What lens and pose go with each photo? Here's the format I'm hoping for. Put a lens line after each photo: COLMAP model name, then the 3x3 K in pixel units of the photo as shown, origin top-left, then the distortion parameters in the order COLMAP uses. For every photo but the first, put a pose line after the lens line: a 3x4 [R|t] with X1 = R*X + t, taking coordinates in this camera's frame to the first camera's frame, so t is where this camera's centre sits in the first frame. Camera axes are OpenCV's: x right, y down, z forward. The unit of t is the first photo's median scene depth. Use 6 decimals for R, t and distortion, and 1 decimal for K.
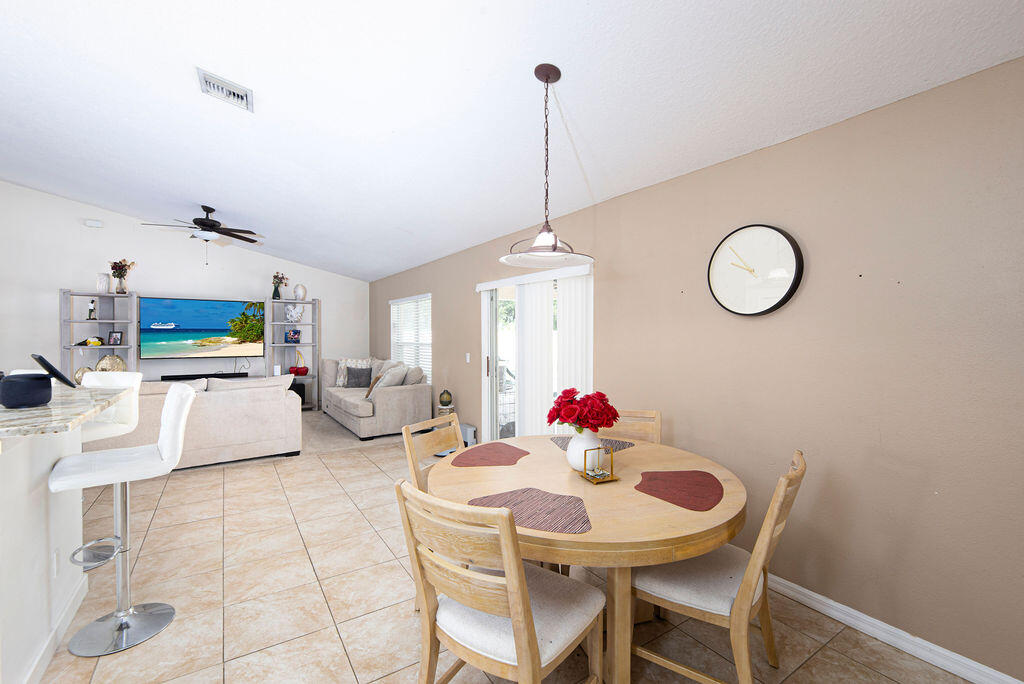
lens RADIAL K [[443.4, 0, 524.9], [0, 443.4, 337.5], [0, 0, 1]] dist [-0.000723, -0.001071]
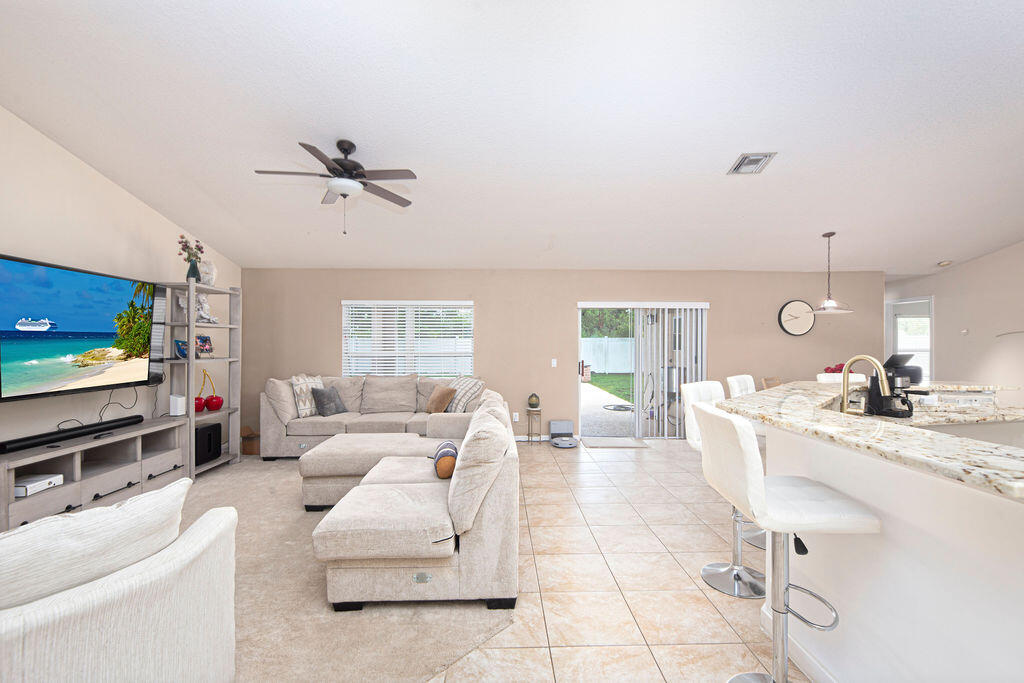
lens RADIAL K [[443.4, 0, 508.0], [0, 443.4, 341.2], [0, 0, 1]] dist [-0.000723, -0.001071]
pose [[0.537337, 0.003024, 0.843362, -0.926152], [0.008477, 0.999924, -0.008986, -0.001060], [-0.843325, 0.011977, 0.537270, 0.377860]]
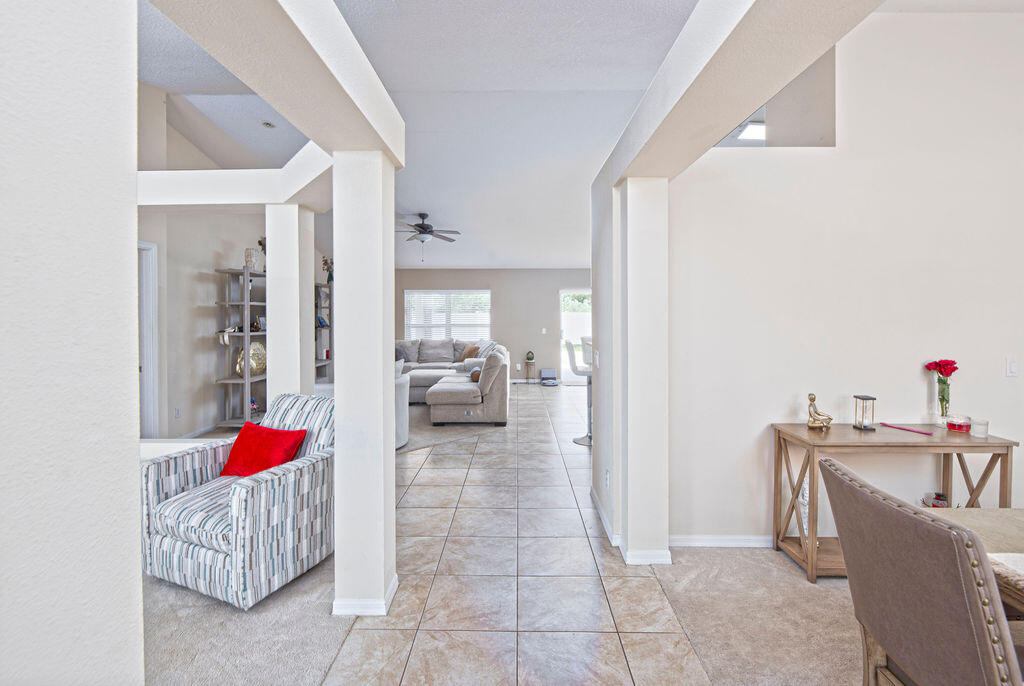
lens RADIAL K [[443.4, 0, 508.9], [0, 443.4, 321.1], [0, 0, 1]] dist [-0.000723, -0.001071]
pose [[0.571257, -0.007272, 0.820739, -1.299846], [0.008490, 0.999960, 0.002950, 0.000255], [-0.820728, 0.005283, 0.571295, 0.088918]]
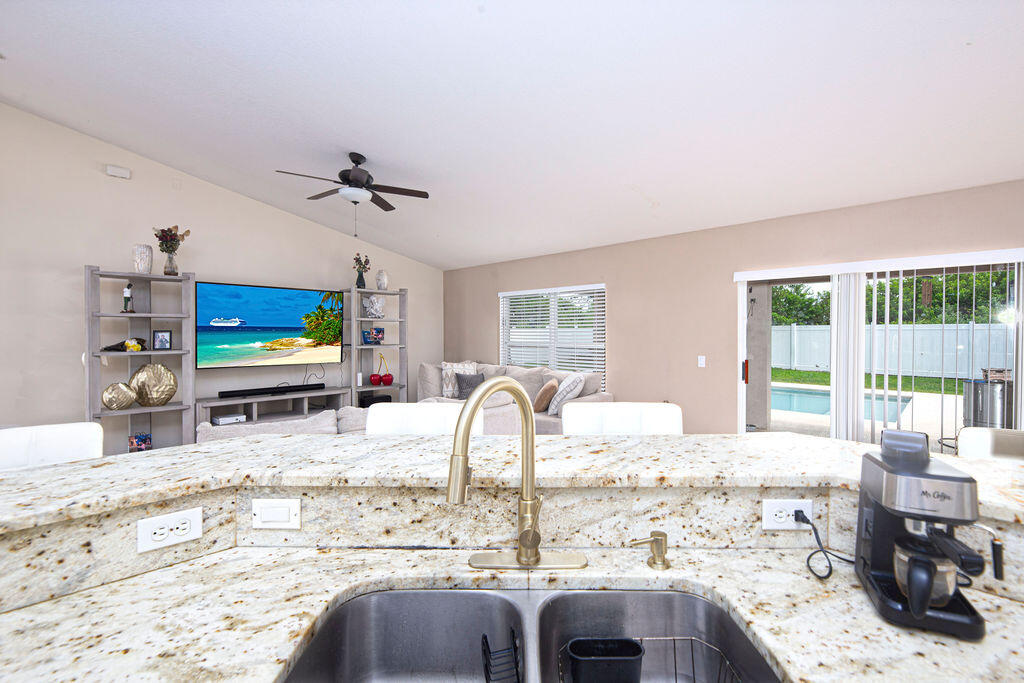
lens RADIAL K [[443.4, 0, 519.3], [0, 443.4, 339.1], [0, 0, 1]] dist [-0.000723, -0.001071]
pose [[0.980114, -0.005074, 0.198373, -0.494120], [0.003420, 0.999957, 0.008677, -0.003331], [-0.198408, -0.007826, 0.980088, 0.202748]]
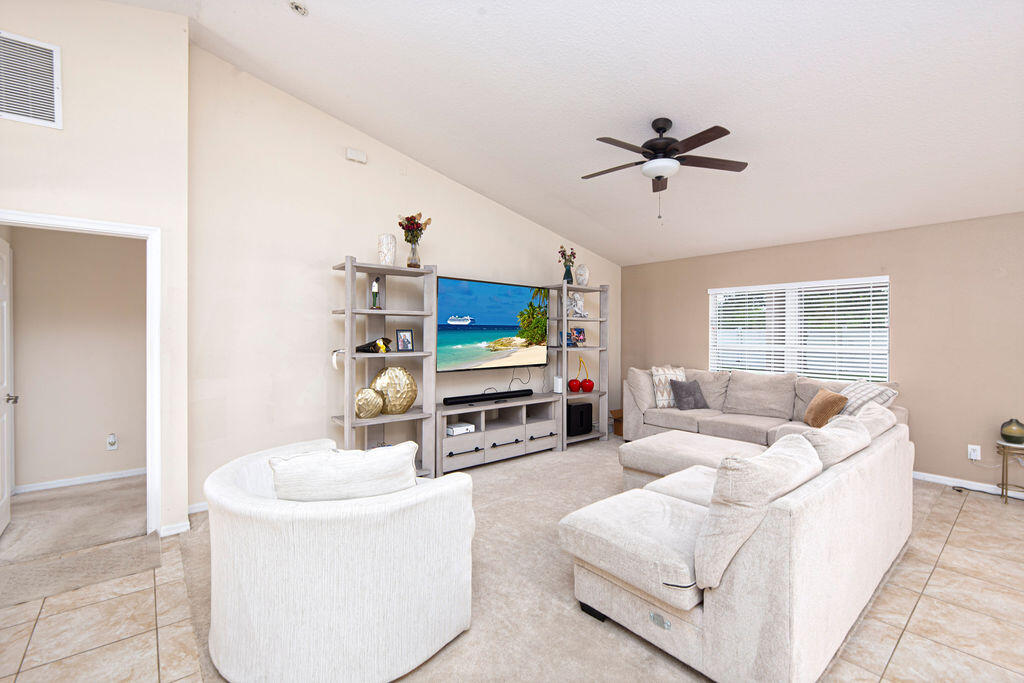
lens RADIAL K [[443.4, 0, 518.1], [0, 443.4, 333.7], [0, 0, 1]] dist [-0.000723, -0.001071]
pose [[0.993507, 0.001817, 0.113756, -0.802090], [-0.000837, 0.999962, -0.008660, -0.001660], [-0.113768, 0.008509, 0.993471, 0.350540]]
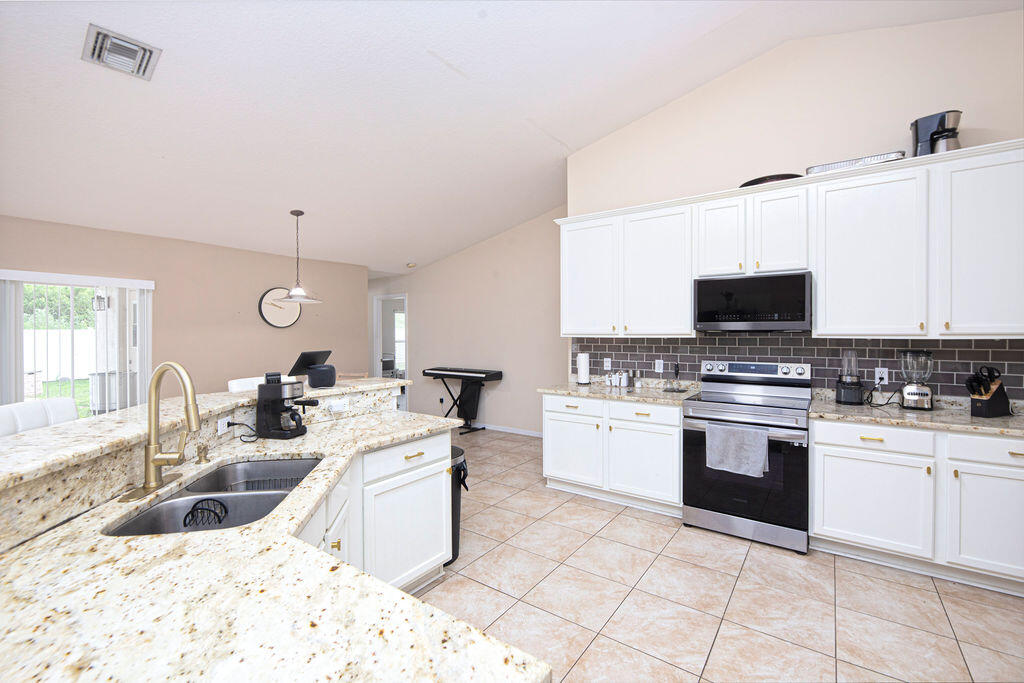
lens RADIAL K [[443.4, 0, 508.7], [0, 443.4, 337.5], [0, 0, 1]] dist [-0.000723, -0.001071]
pose [[-0.343071, -0.007664, 0.939278, -0.727025], [0.015403, 0.999786, 0.013784, -0.002879], [-0.939183, 0.019196, -0.342880, 0.253380]]
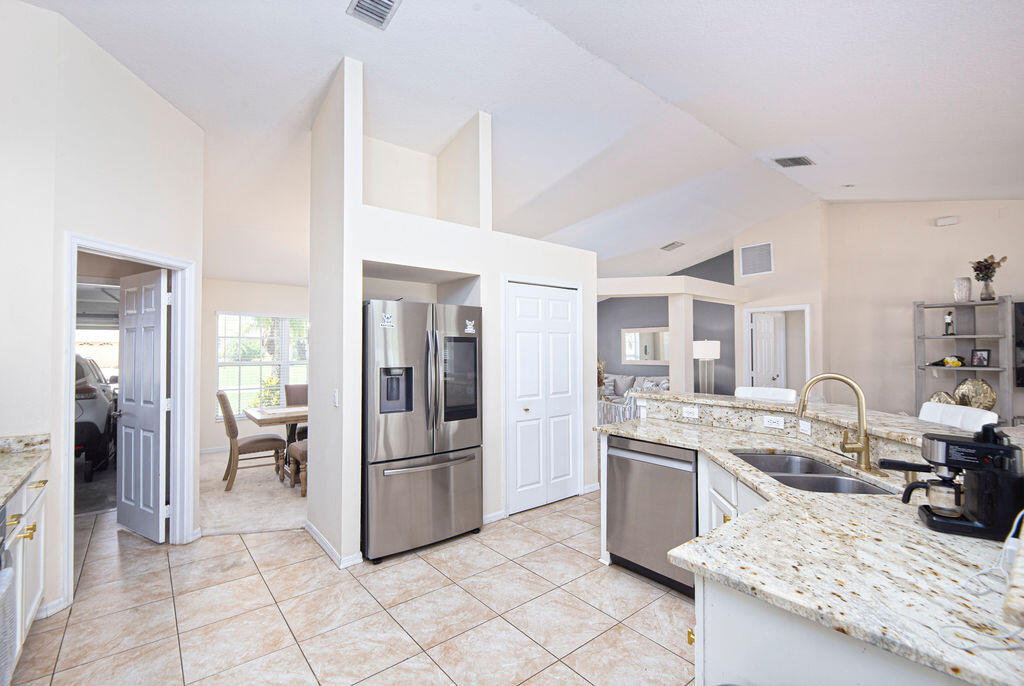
lens RADIAL K [[443.4, 0, 504.9], [0, 443.4, 339.0], [0, 0, 1]] dist [-0.000723, -0.001071]
pose [[0.079328, -0.025547, -0.996521, -0.199865], [-0.009149, 0.999611, -0.026354, -0.003031], [0.996807, 0.011208, 0.079063, 0.092653]]
